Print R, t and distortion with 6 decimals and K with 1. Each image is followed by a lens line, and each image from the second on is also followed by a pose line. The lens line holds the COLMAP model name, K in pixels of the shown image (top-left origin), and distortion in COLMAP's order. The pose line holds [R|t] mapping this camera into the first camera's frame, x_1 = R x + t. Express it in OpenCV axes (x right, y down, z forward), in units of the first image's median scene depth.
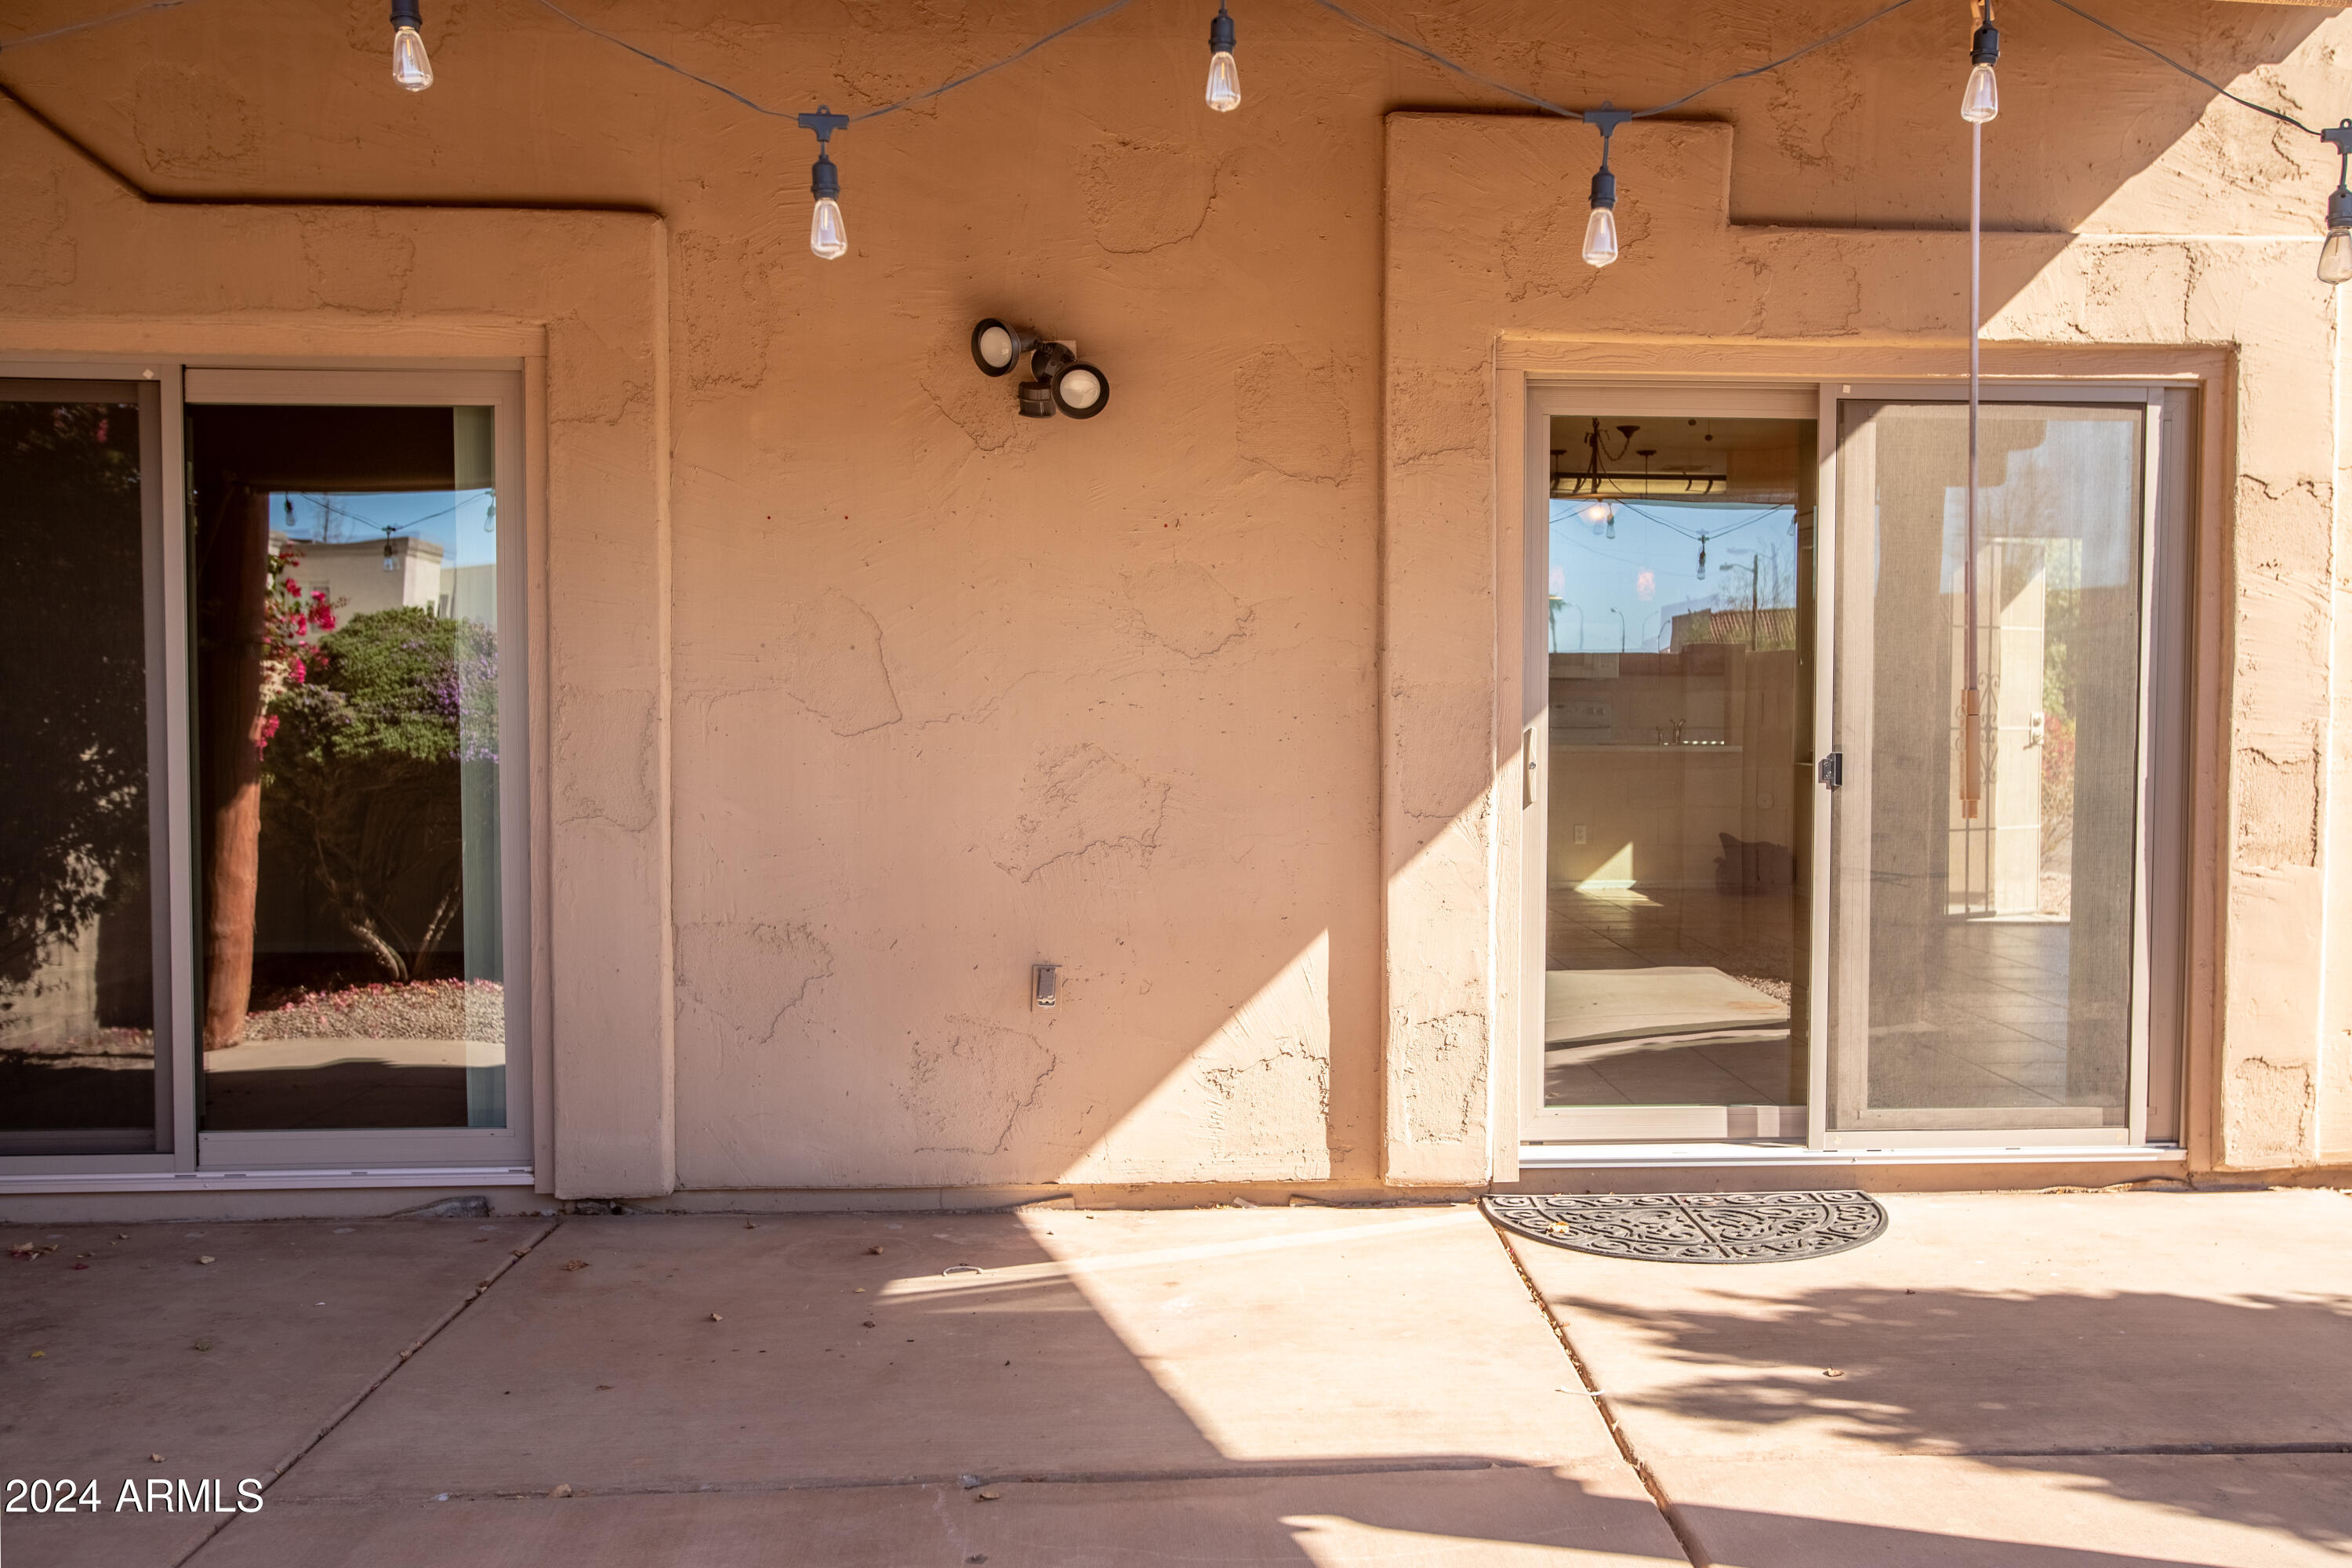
lens RADIAL K [[2138.1, 0, 1347.7], [0, 2138.1, 793.4], [0, 0, 1]] dist [-0.067274, 0.143358]
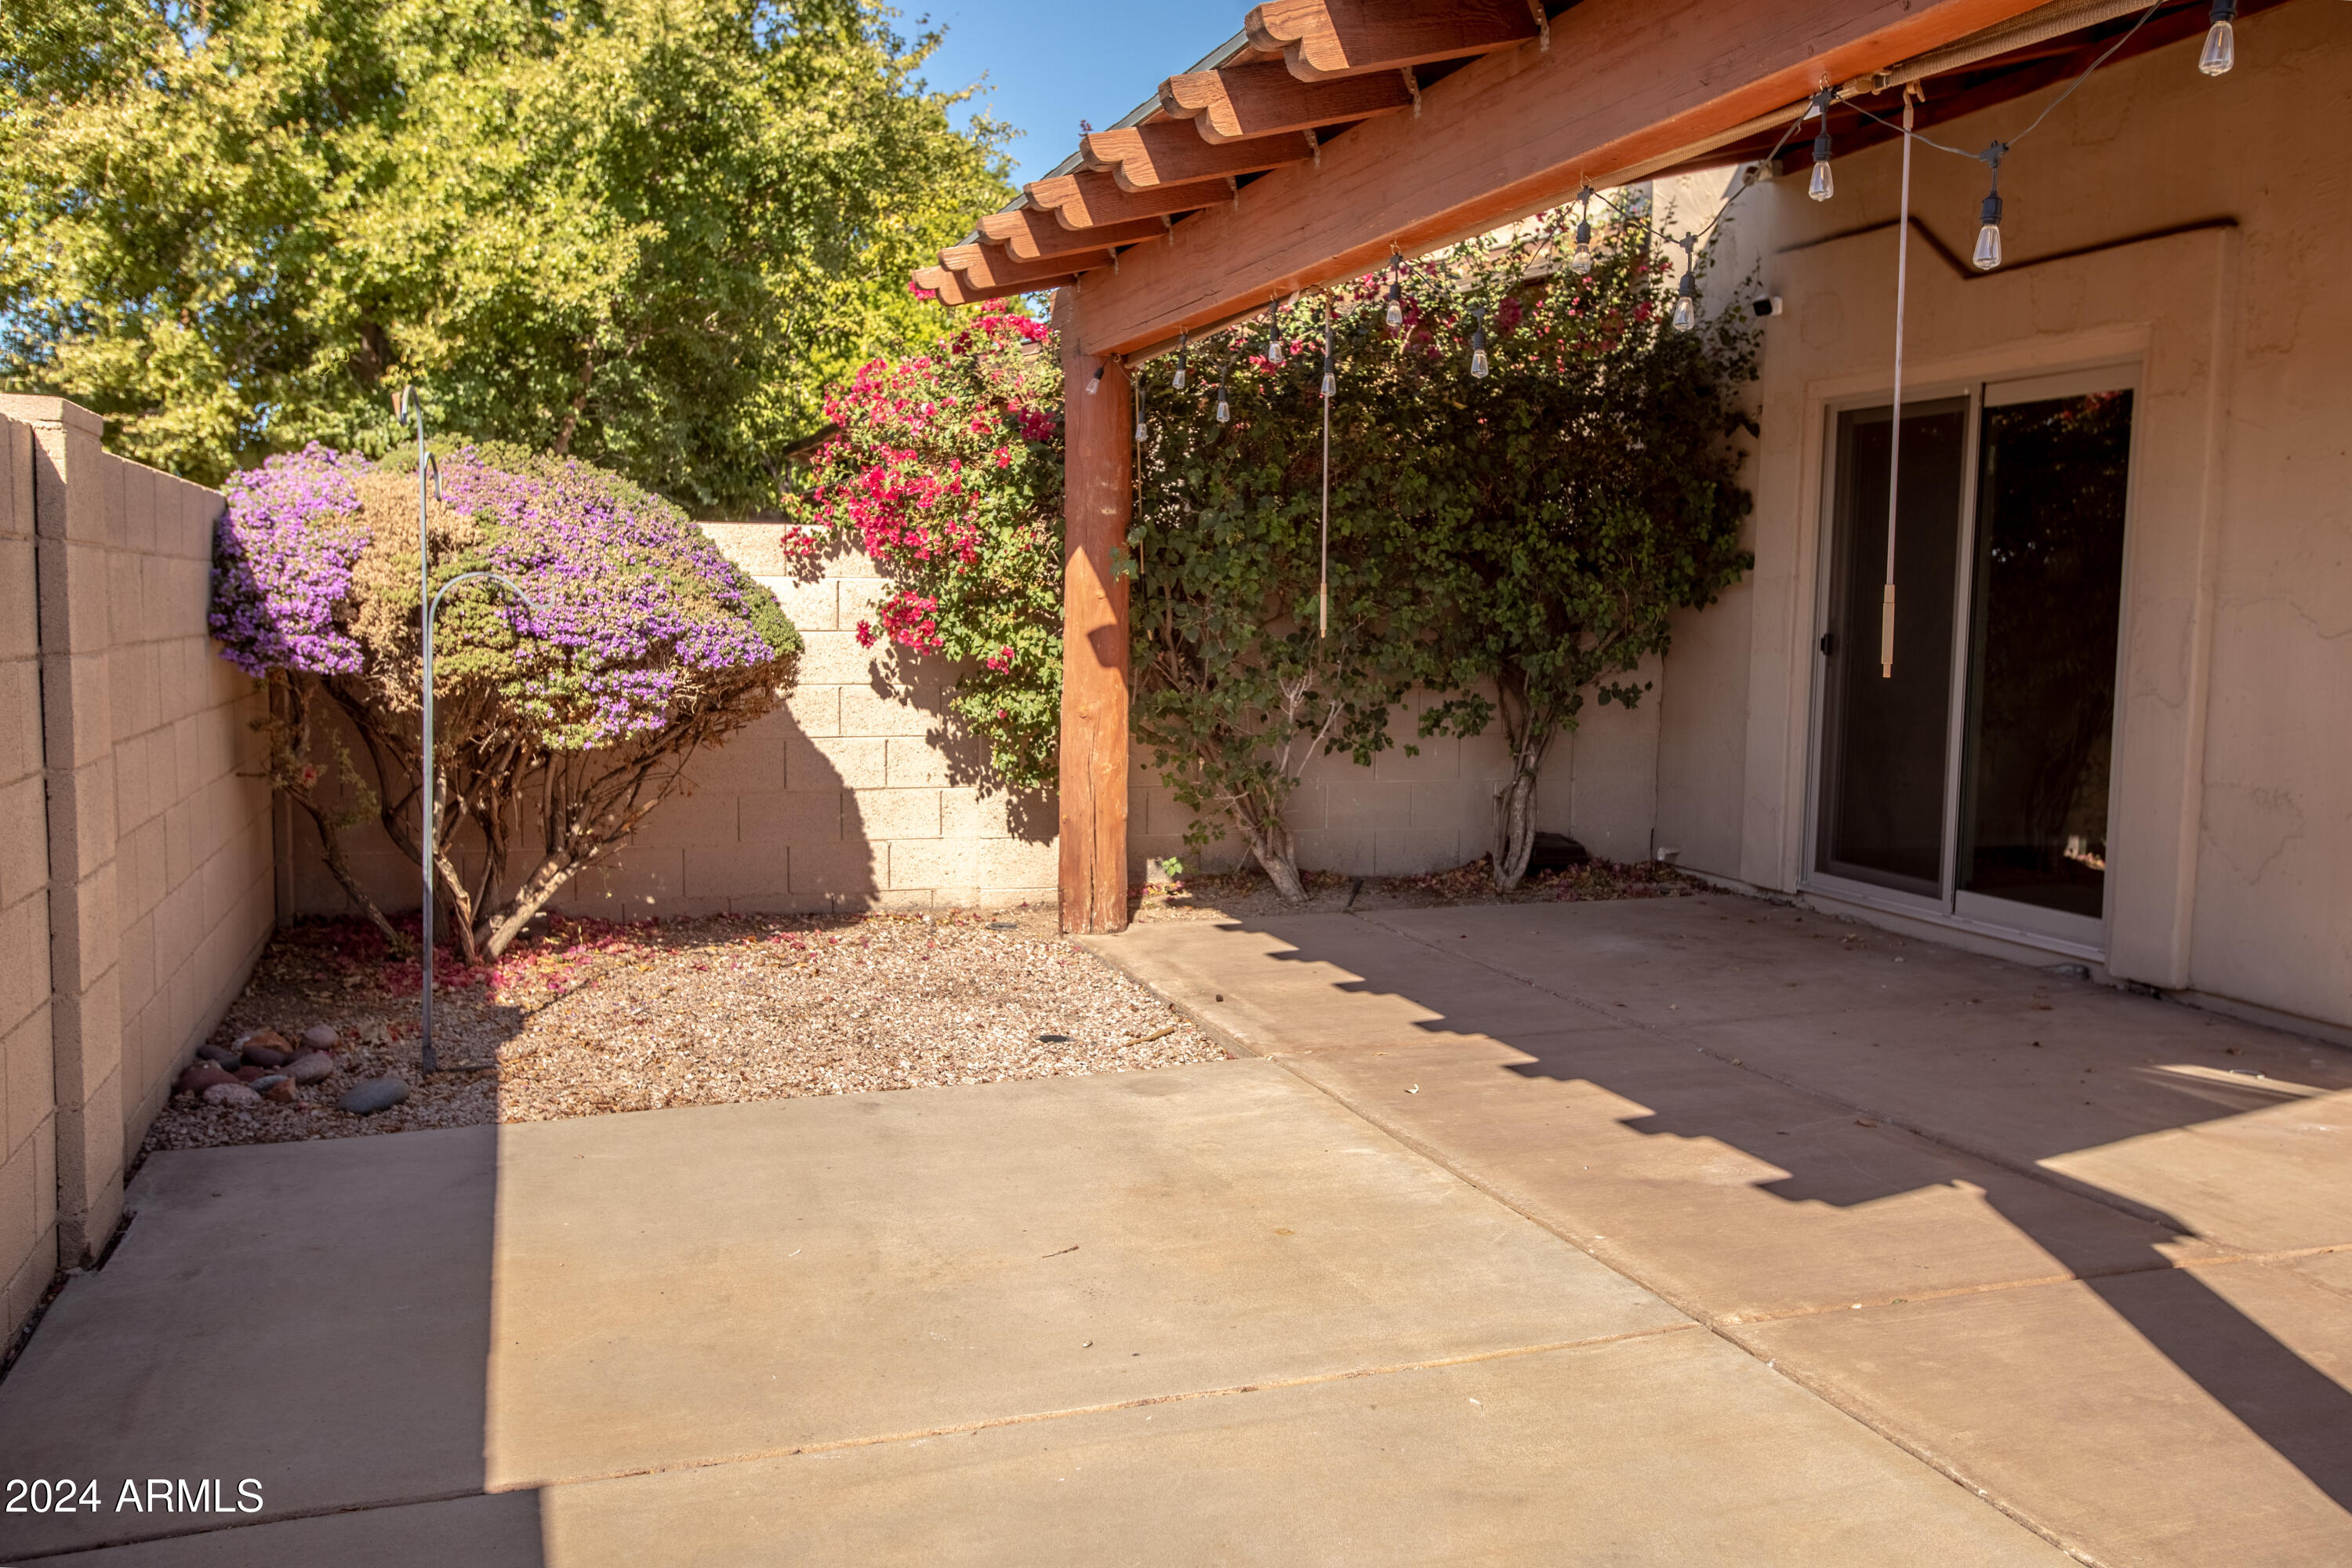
lens RADIAL K [[1897.4, 0, 1176.0], [0, 1897.4, 784.0], [0, 0, 1]] dist [-0.055540, 0.094660]
pose [[0.270259, 0.099154, -0.957668, 0.636466], [-0.060776, 0.994456, 0.085812, 0.002866], [0.960867, 0.035012, 0.274787, 0.095883]]
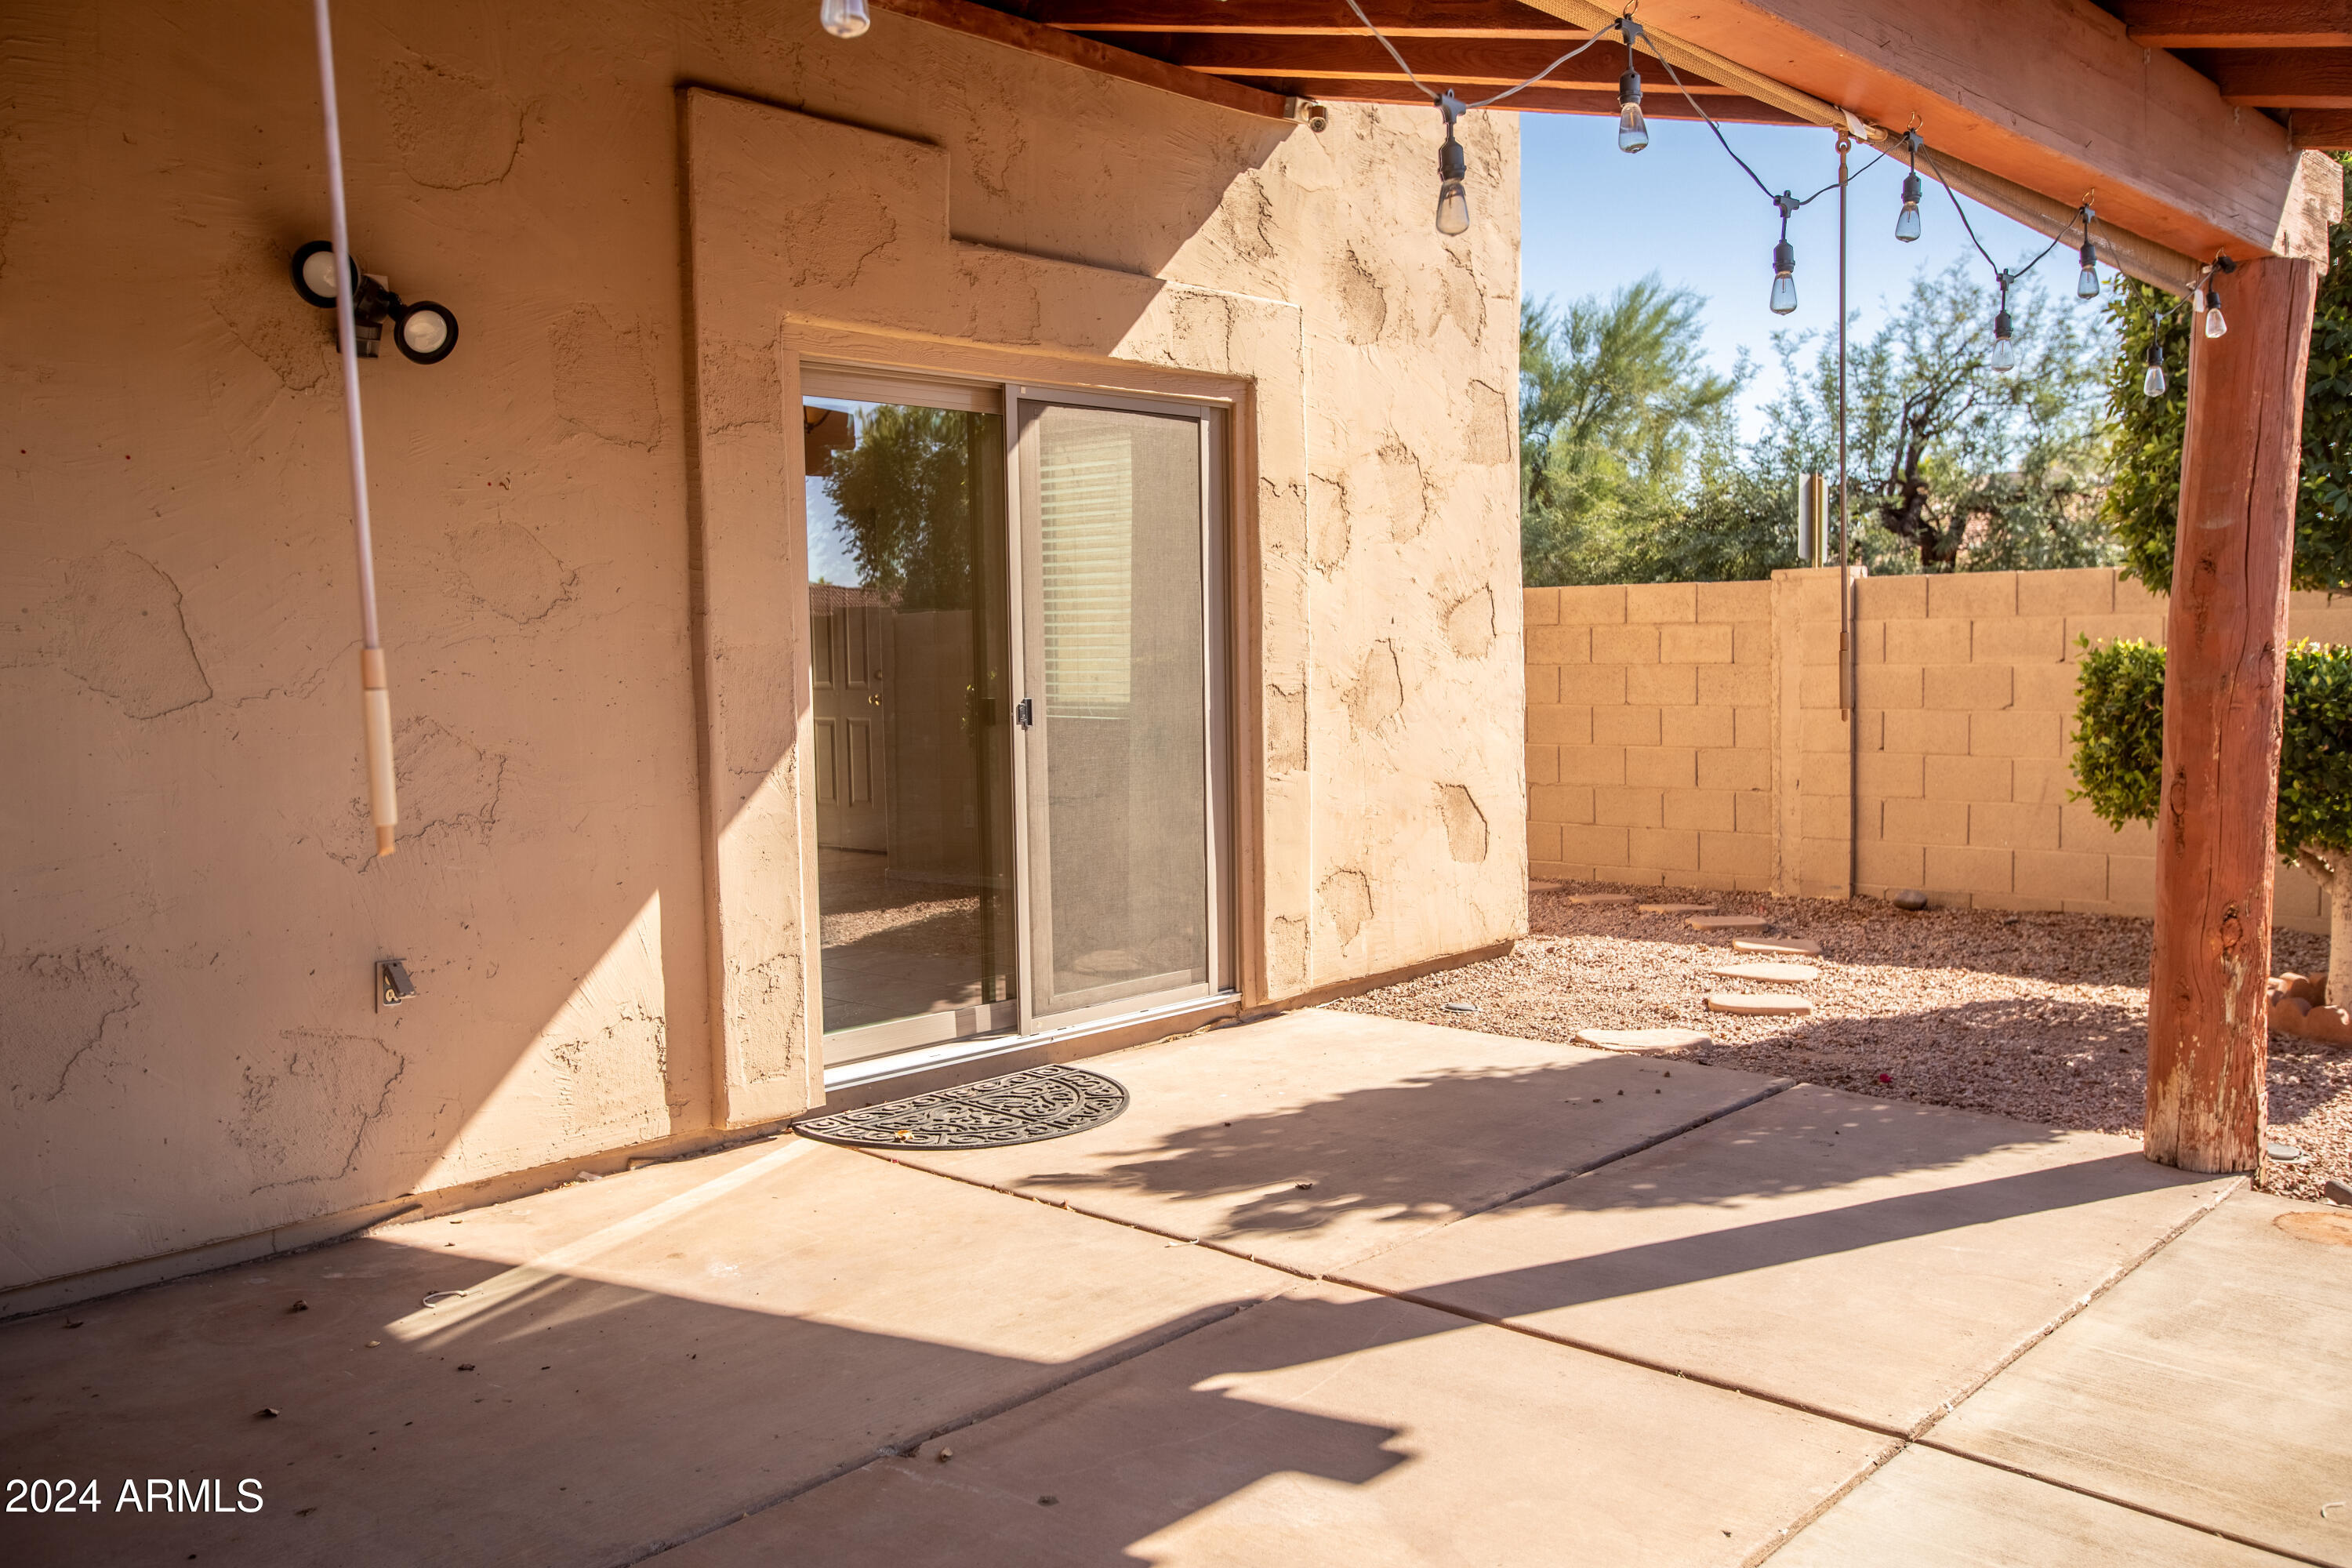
lens RADIAL K [[1897.4, 0, 1176.0], [0, 1897.4, 784.0], [0, 0, 1]] dist [-0.055540, 0.094660]
pose [[0.729908, -0.065044, 0.680443, -0.438325], [0.052127, 0.997860, 0.039469, -0.009268], [-0.681555, 0.006661, 0.731737, 0.177346]]
